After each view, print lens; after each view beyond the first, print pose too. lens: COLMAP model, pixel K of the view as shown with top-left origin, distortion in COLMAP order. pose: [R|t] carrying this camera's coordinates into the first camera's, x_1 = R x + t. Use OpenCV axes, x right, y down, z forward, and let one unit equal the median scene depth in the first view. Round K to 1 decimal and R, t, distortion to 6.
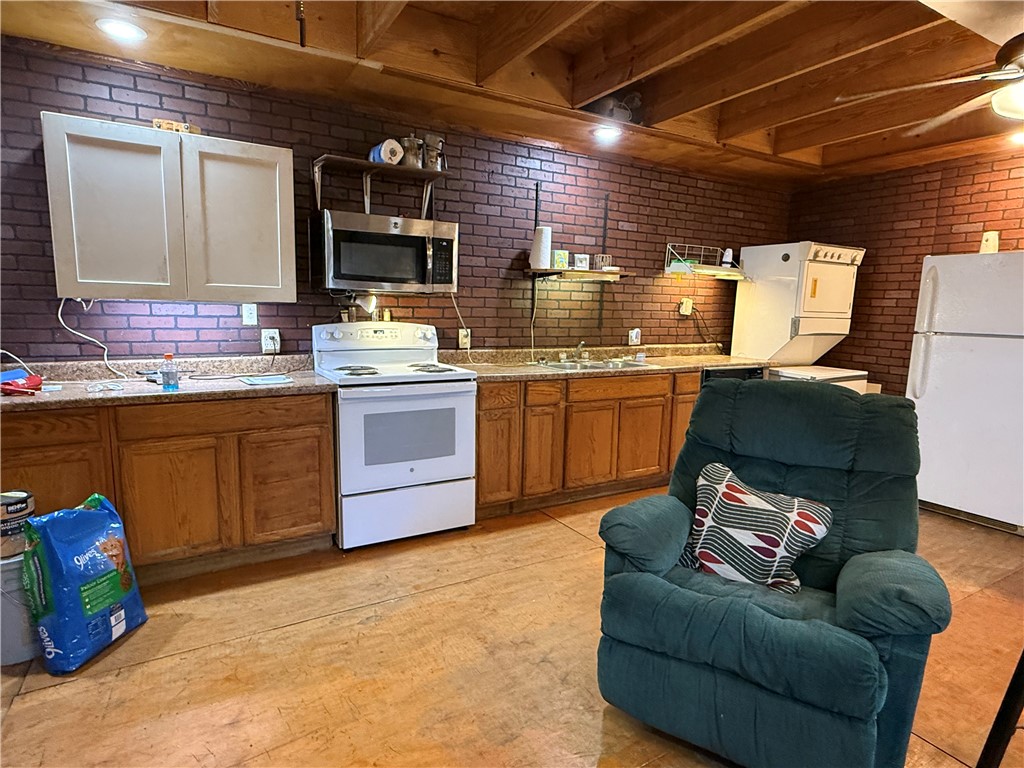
lens RADIAL K [[560.4, 0, 510.3], [0, 560.4, 384.8], [0, 0, 1]] dist [0.002801, 0.001801]
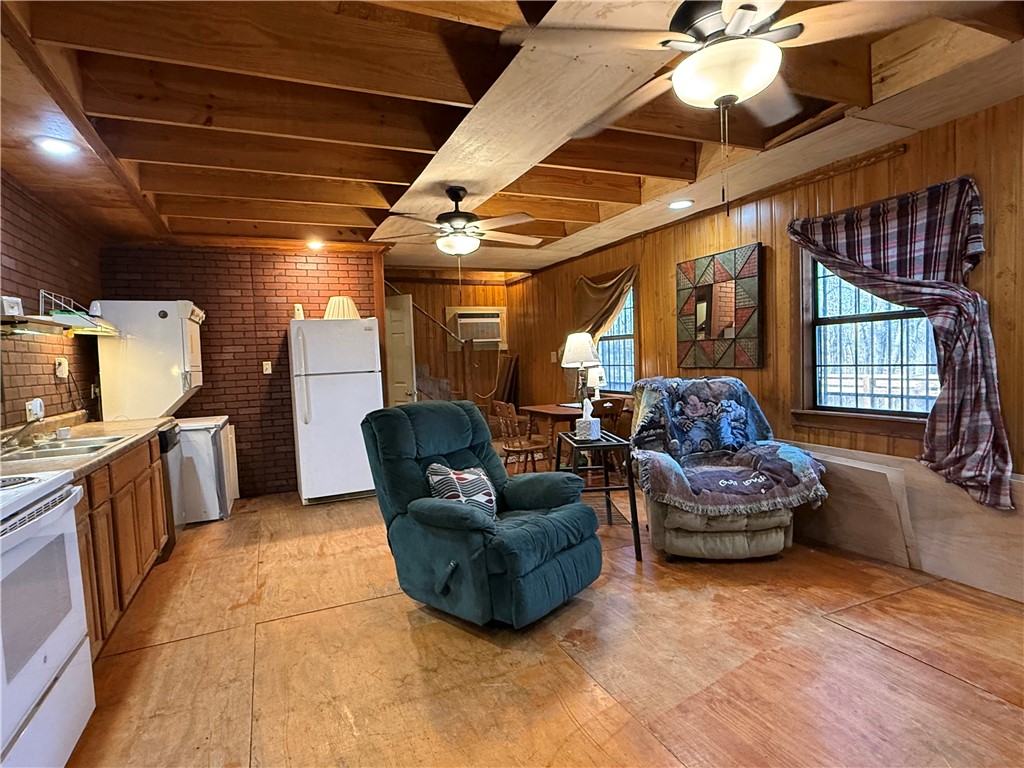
lens RADIAL K [[560.4, 0, 511.3], [0, 560.4, 386.6], [0, 0, 1]] dist [0.002801, 0.001801]
pose [[0.108401, -0.081062, 0.990797, -0.535630], [0.185751, 0.980768, 0.059919, -0.052017], [-0.976599, 0.177546, 0.121373, 0.341940]]
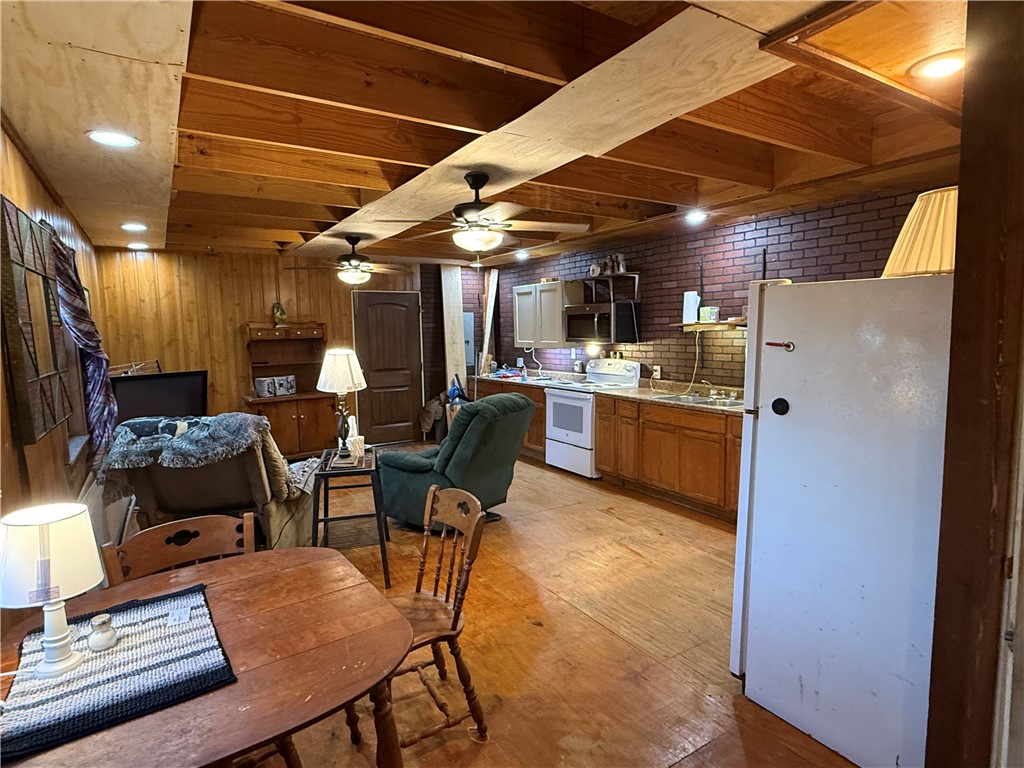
lens RADIAL K [[560.4, 0, 509.7], [0, 560.4, 387.4], [0, 0, 1]] dist [0.002801, 0.001801]
pose [[0.043666, 0.078401, -0.995965, 1.391439], [-0.131379, 0.988709, 0.072069, -0.099798], [0.990370, 0.127701, 0.053473, 0.546388]]
